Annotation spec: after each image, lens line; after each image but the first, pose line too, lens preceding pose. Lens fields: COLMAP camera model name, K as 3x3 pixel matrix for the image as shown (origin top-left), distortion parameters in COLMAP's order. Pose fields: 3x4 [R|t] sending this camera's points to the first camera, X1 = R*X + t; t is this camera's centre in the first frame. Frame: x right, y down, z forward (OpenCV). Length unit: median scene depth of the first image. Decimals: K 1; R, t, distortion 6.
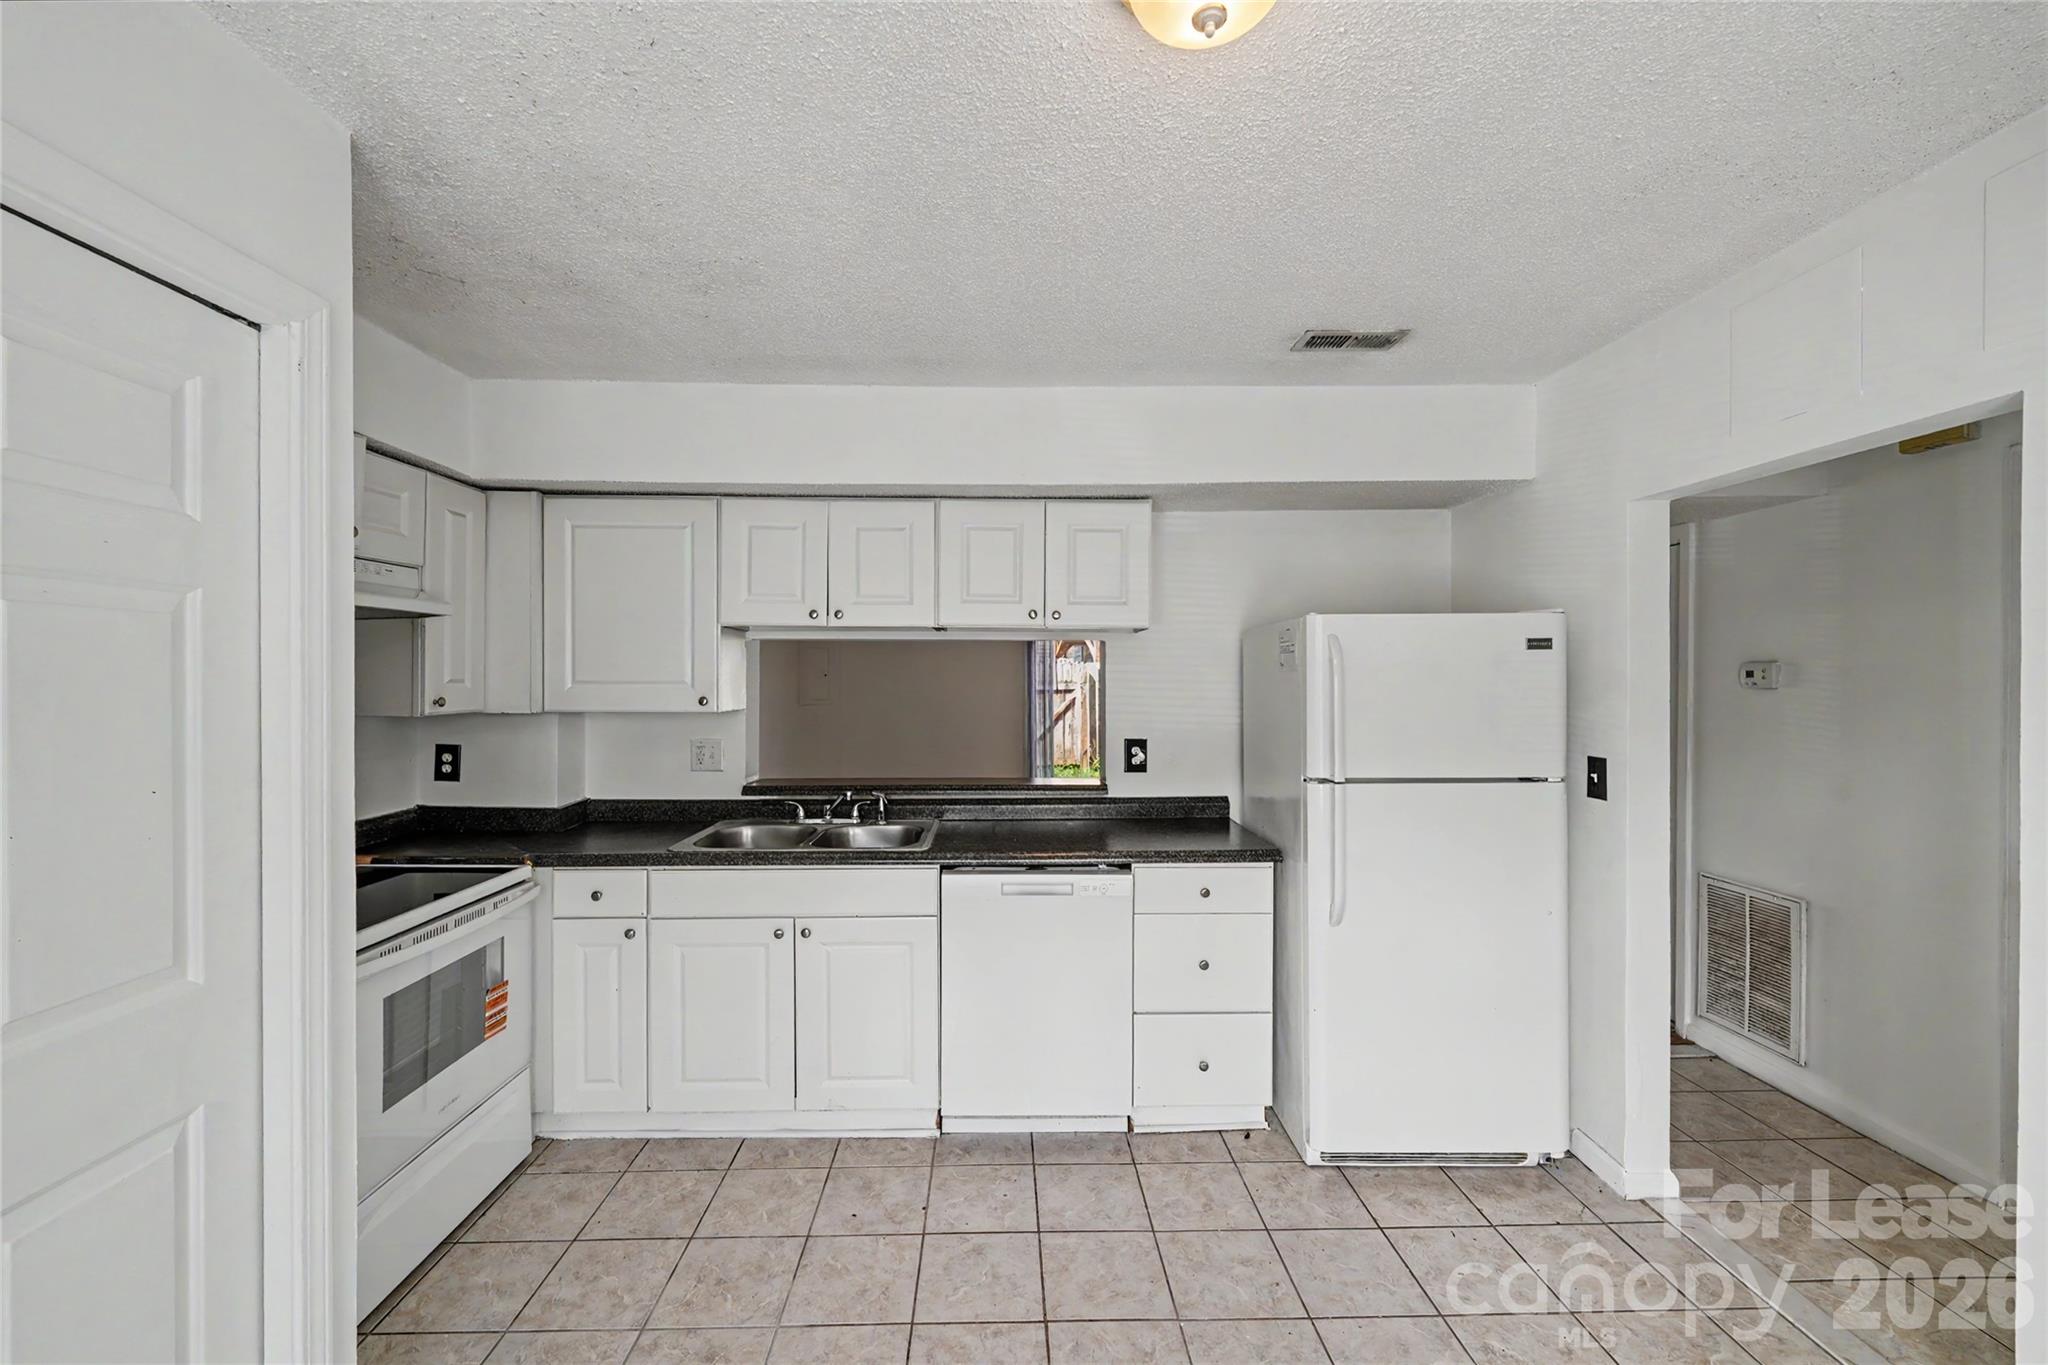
lens RADIAL K [[831.9, 0, 1012.3], [0, 831.9, 681.6], [0, 0, 1]] dist [-0.001869, -0.001635]
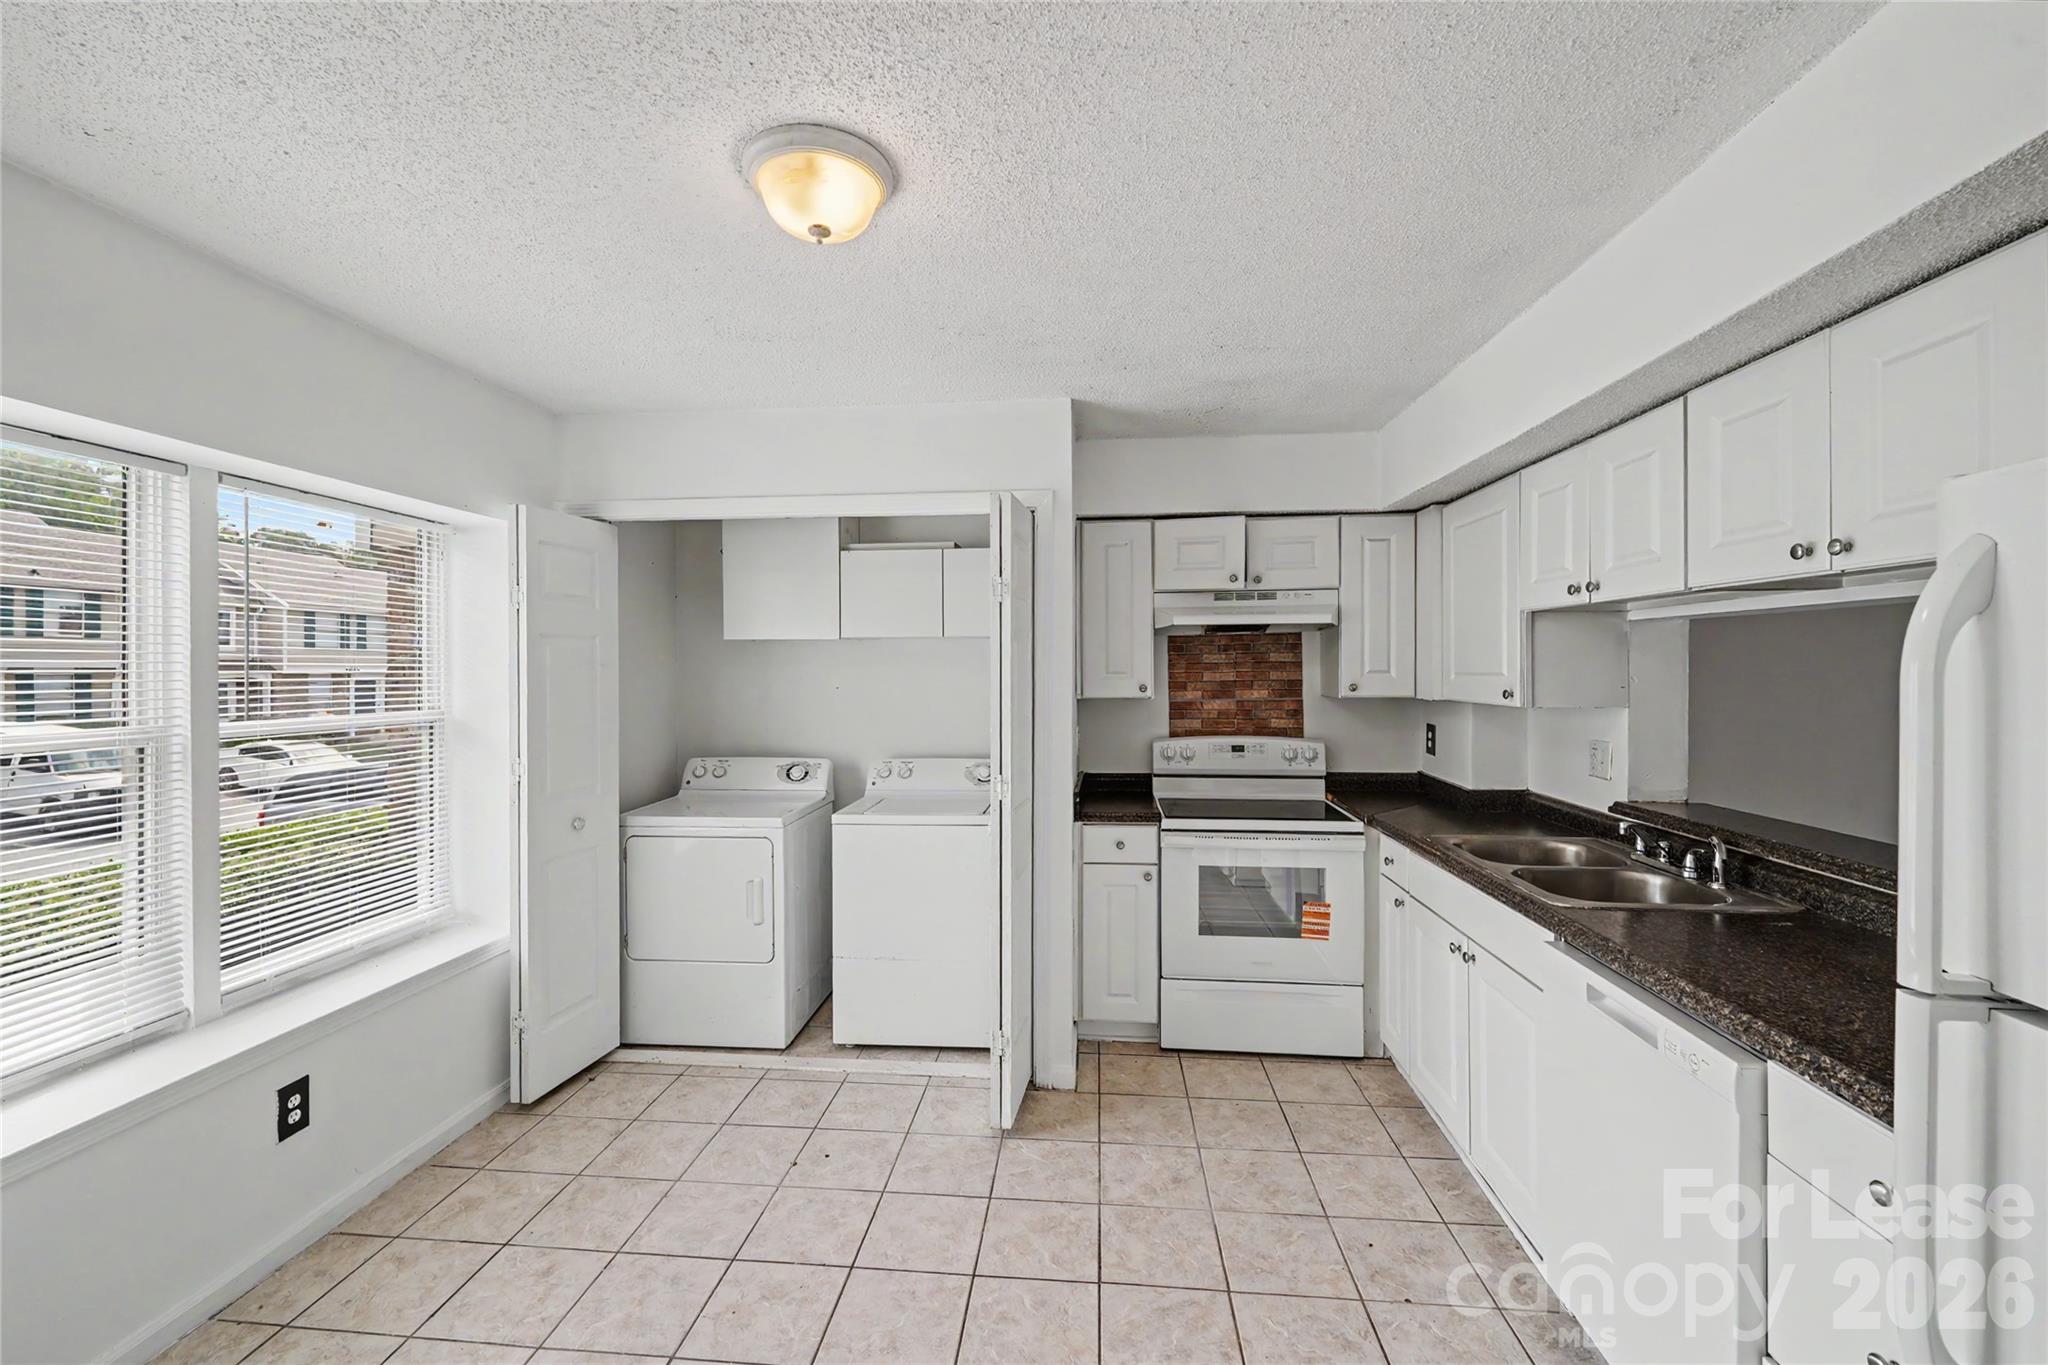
lens RADIAL K [[831.9, 0, 1009.5], [0, 831.9, 669.8], [0, 0, 1]] dist [-0.001869, -0.001635]
pose [[-0.120157, 0.001777, -0.992753, 0.718143], [-0.002816, 0.999994, 0.002131, -0.005275], [0.992751, 0.003051, -0.120151, 0.646136]]
